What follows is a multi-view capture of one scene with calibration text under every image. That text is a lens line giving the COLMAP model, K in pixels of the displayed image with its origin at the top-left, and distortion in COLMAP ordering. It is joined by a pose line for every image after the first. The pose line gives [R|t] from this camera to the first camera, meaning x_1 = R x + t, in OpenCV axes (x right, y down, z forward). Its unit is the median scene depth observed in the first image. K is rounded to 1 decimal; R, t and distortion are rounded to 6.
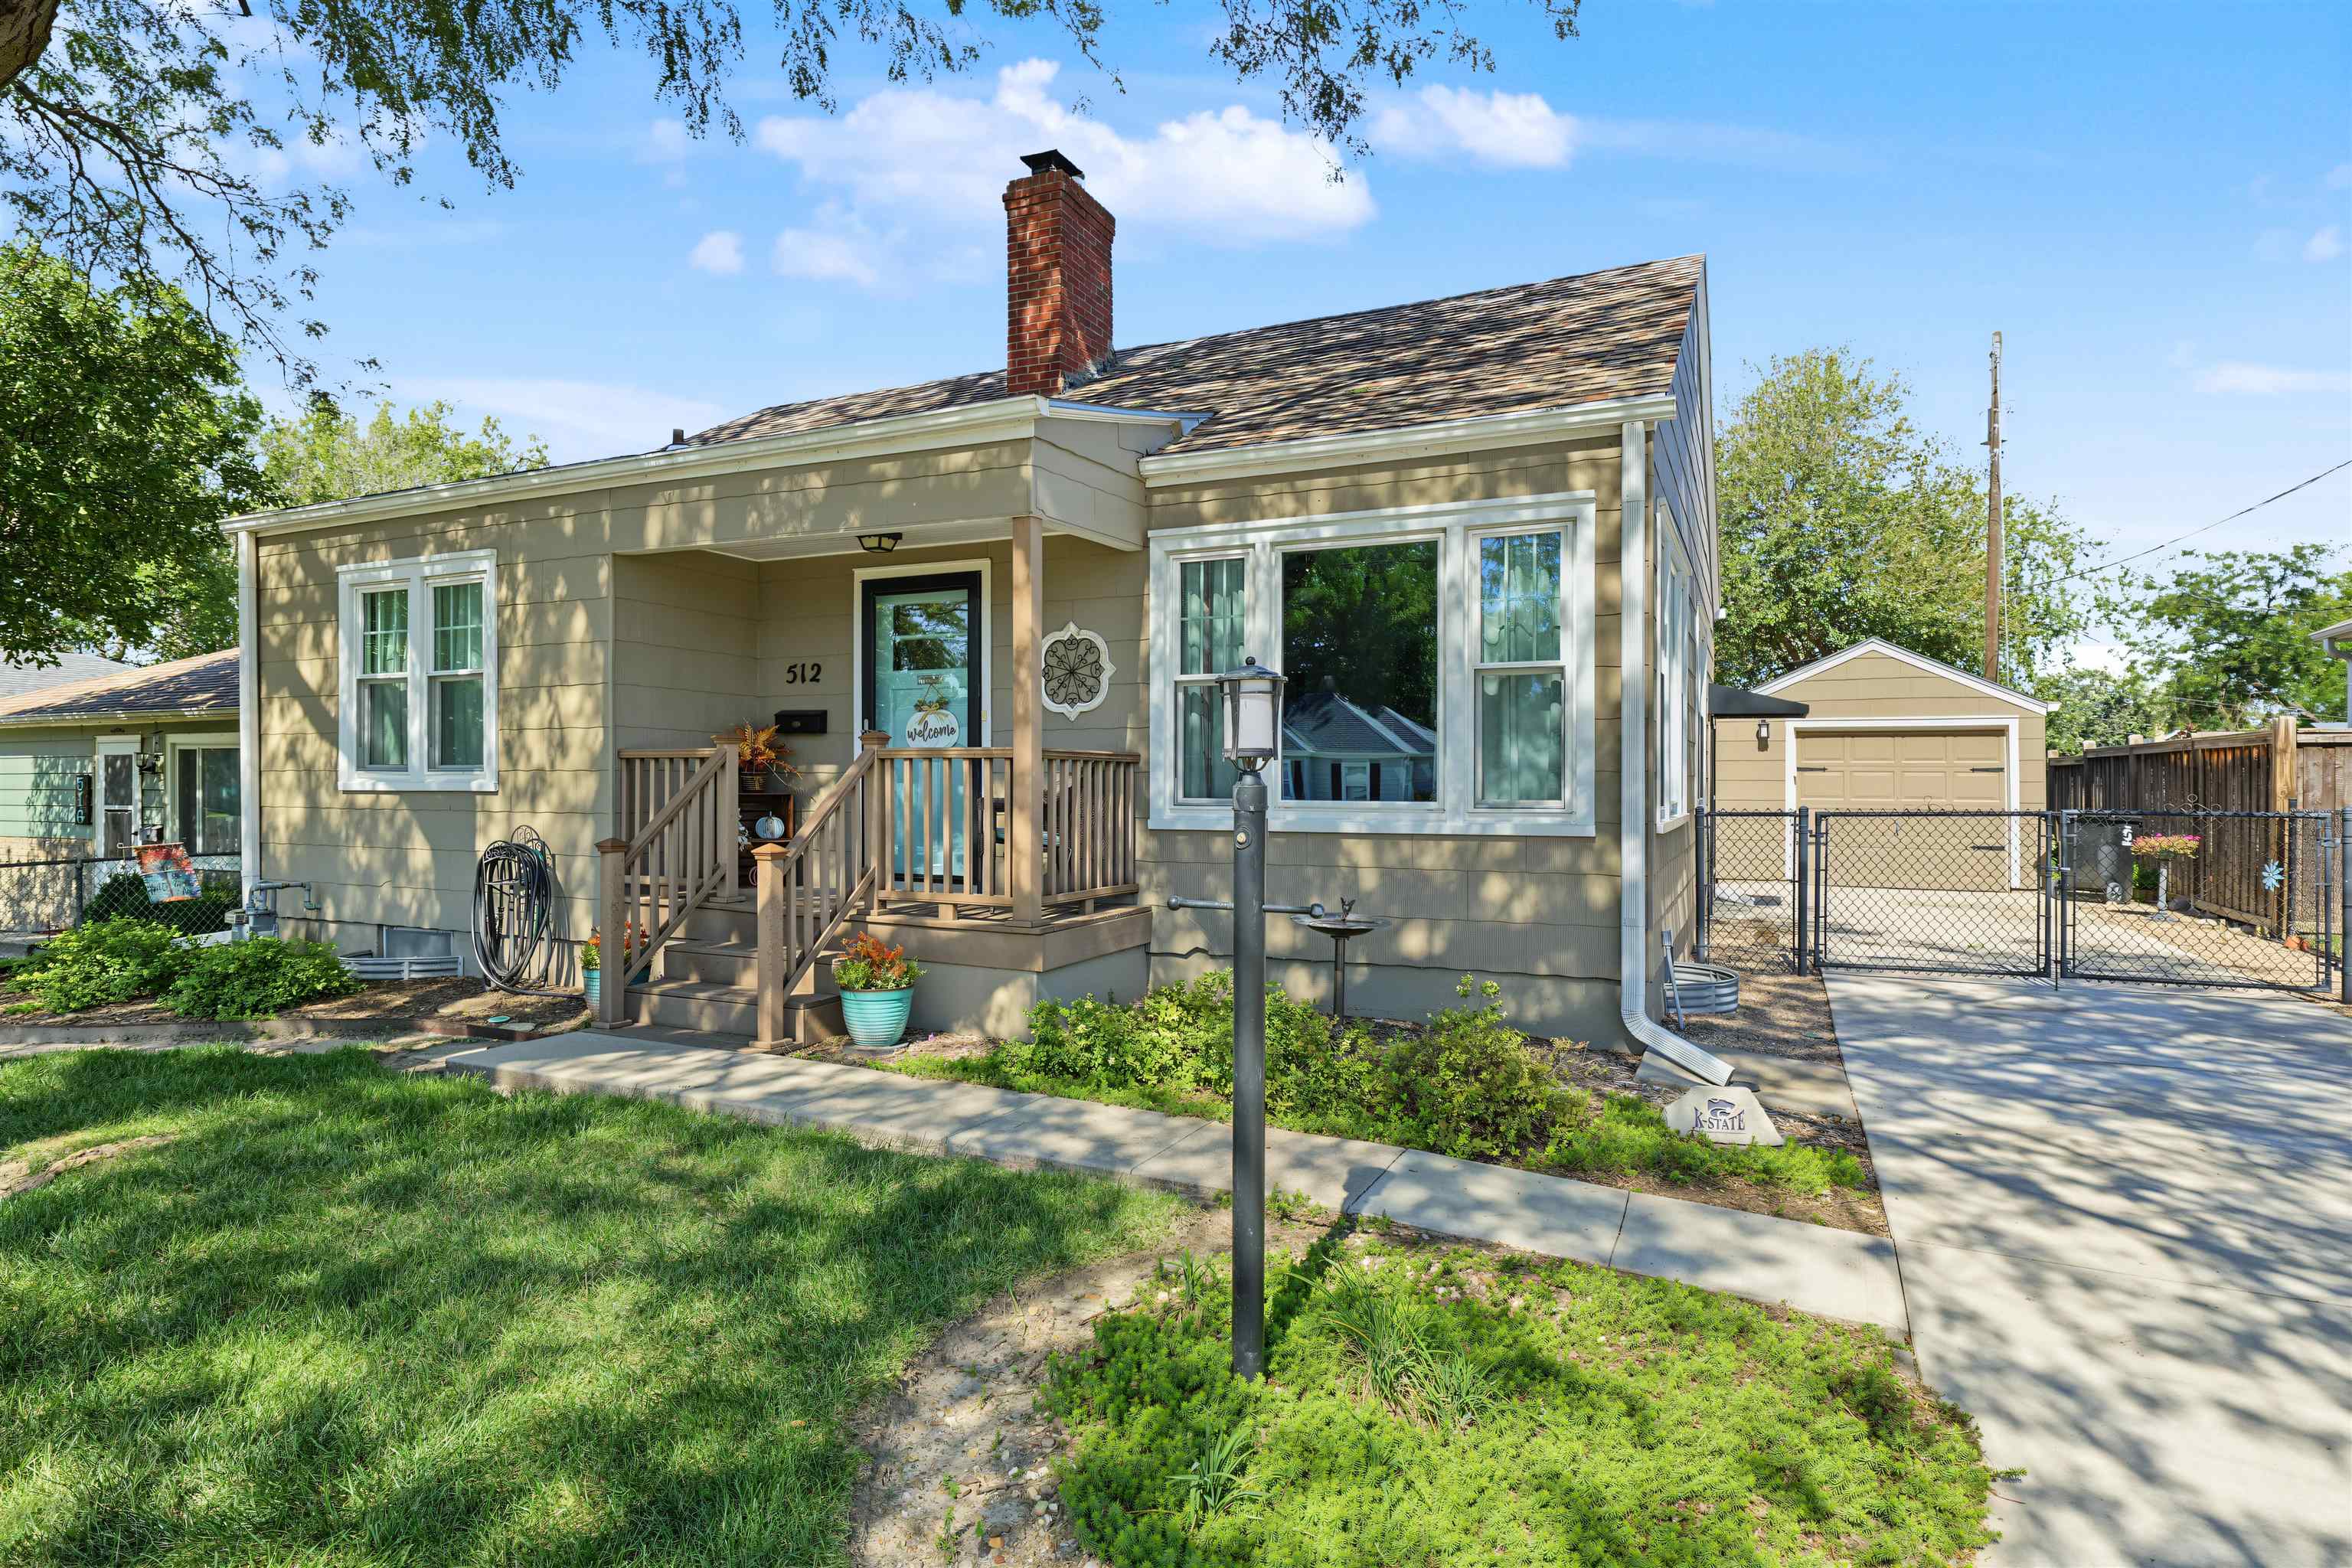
lens RADIAL K [[1237.5, 0, 1176.0], [0, 1237.5, 784.0], [0, 0, 1]] dist [0.001924, -0.000841]
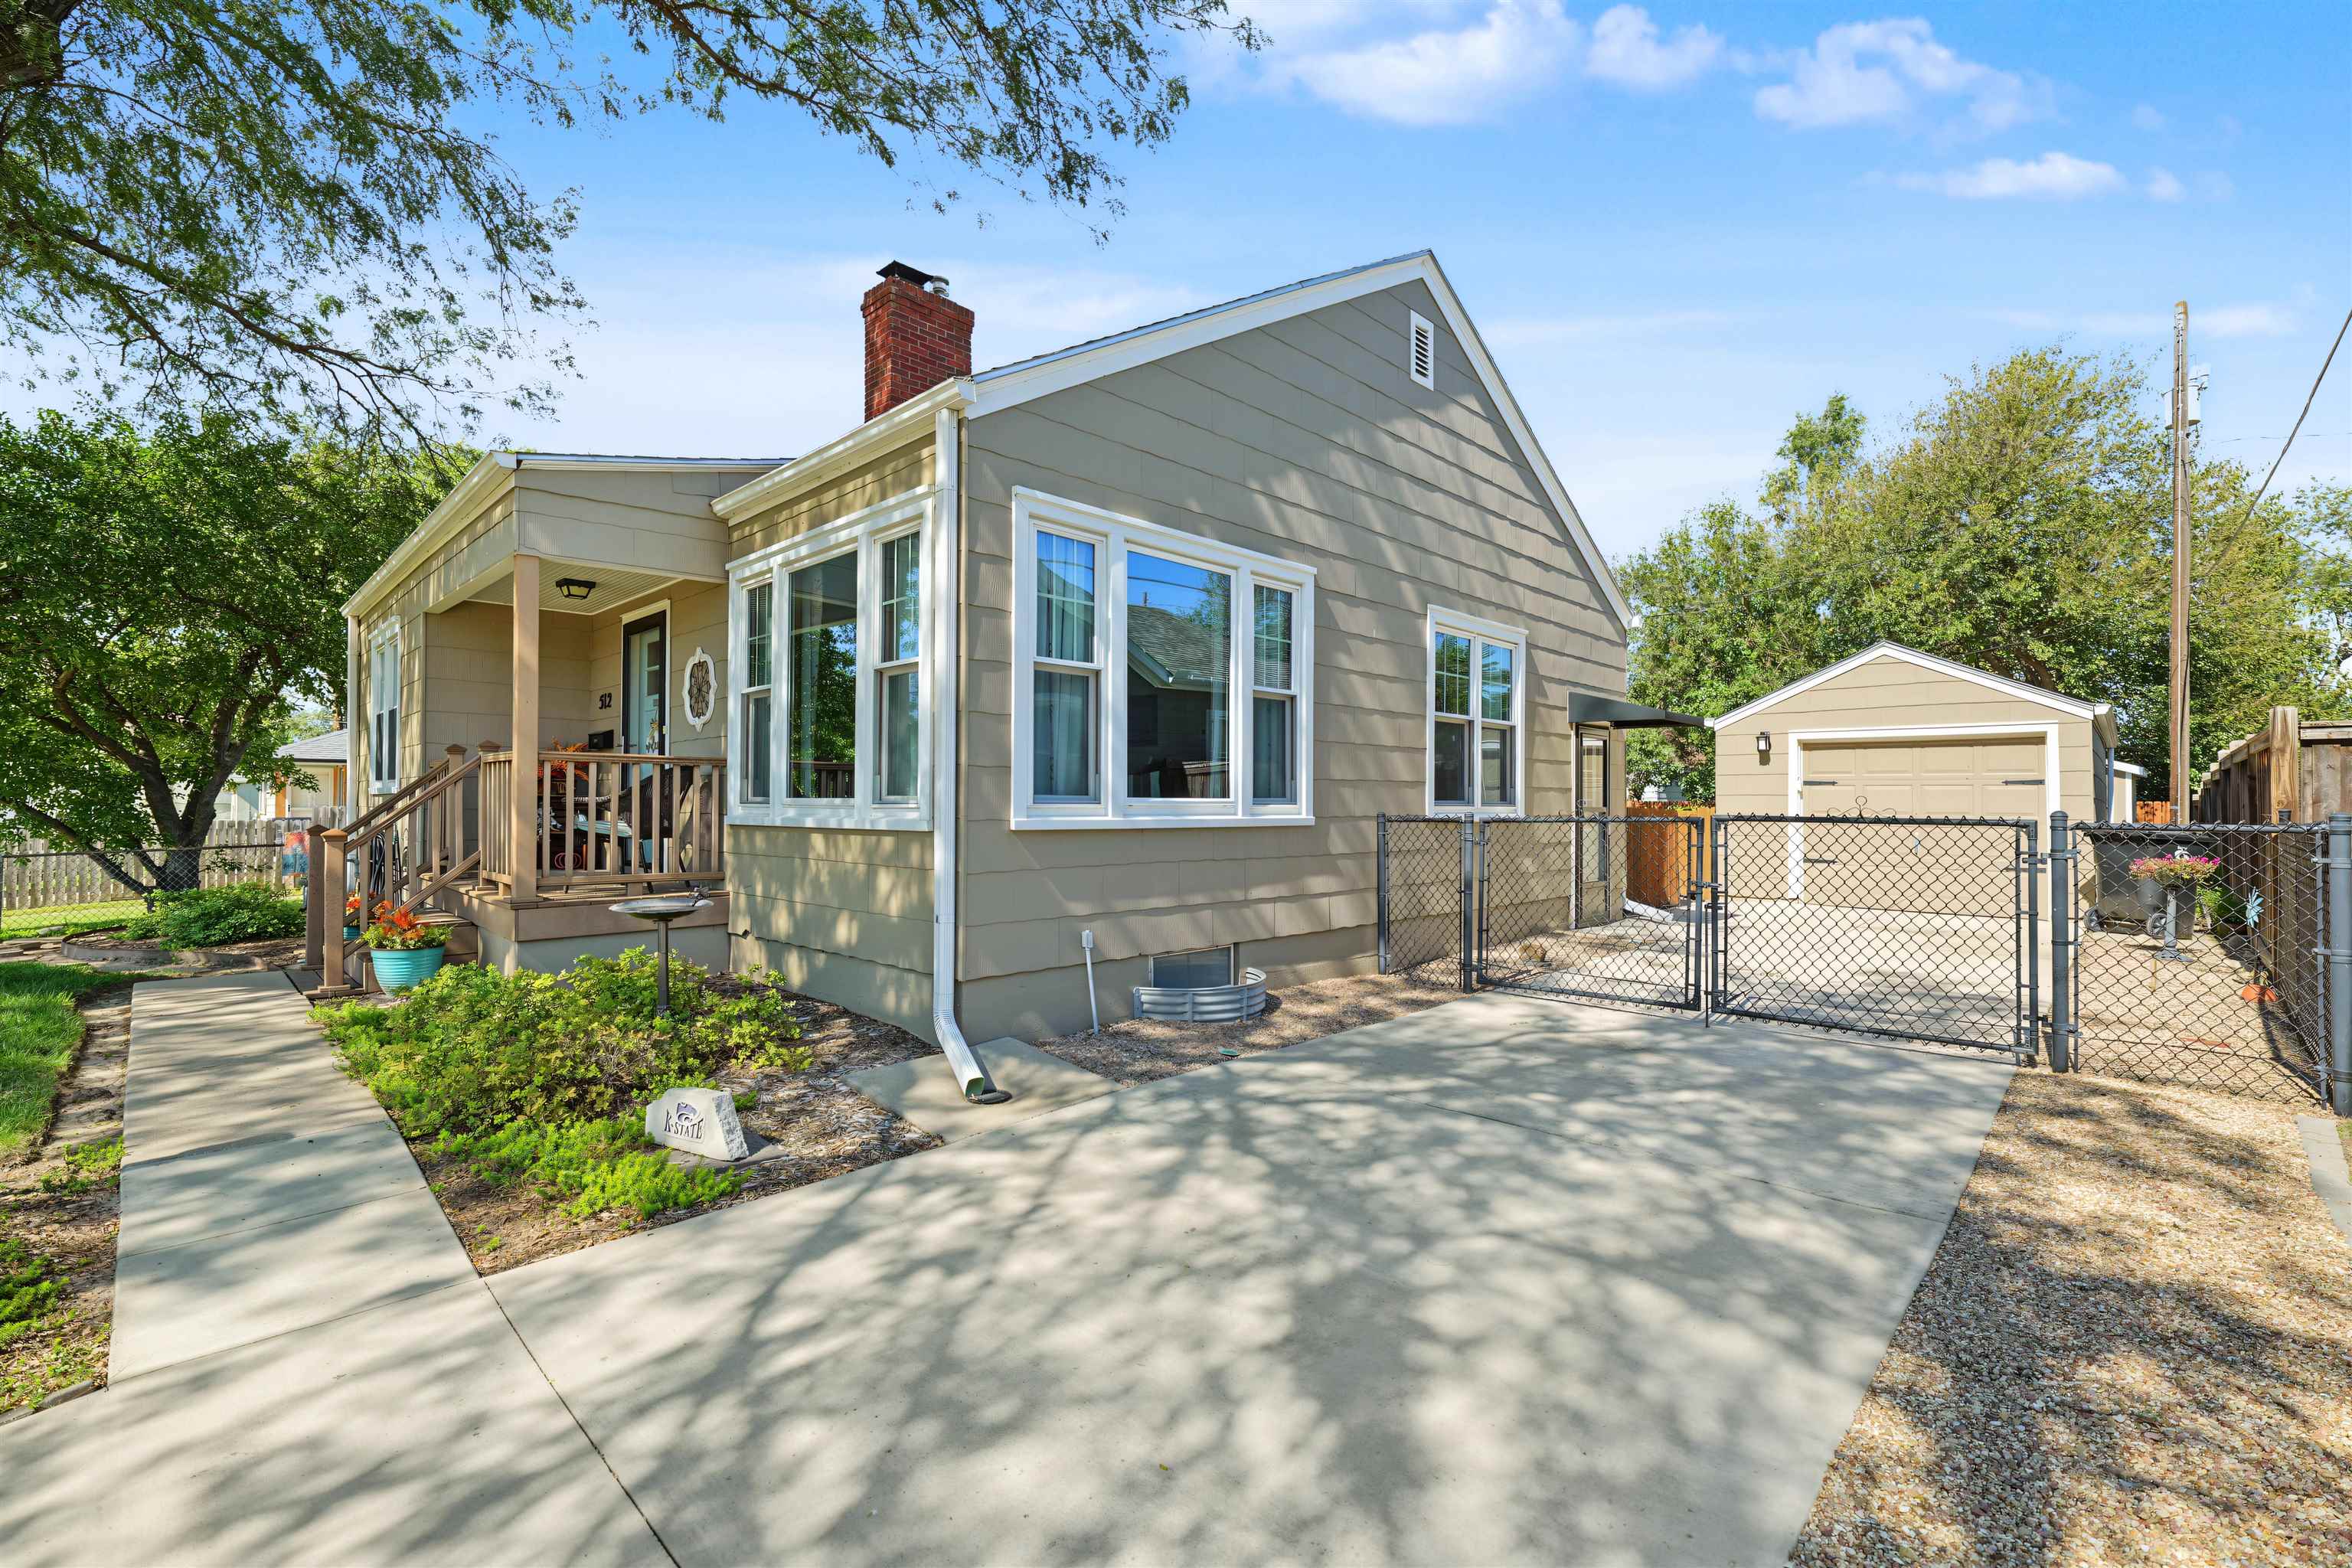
lens RADIAL K [[1005.0, 0, 1176.0], [0, 1005.0, 784.0], [0, 0, 1]] dist [0.001057, 0.000452]
pose [[0.947467, -0.003501, -0.319833, 0.738089], [-0.003925, 0.999738, -0.022573, 0.020735], [0.319828, 0.022642, 0.947205, 0.282438]]
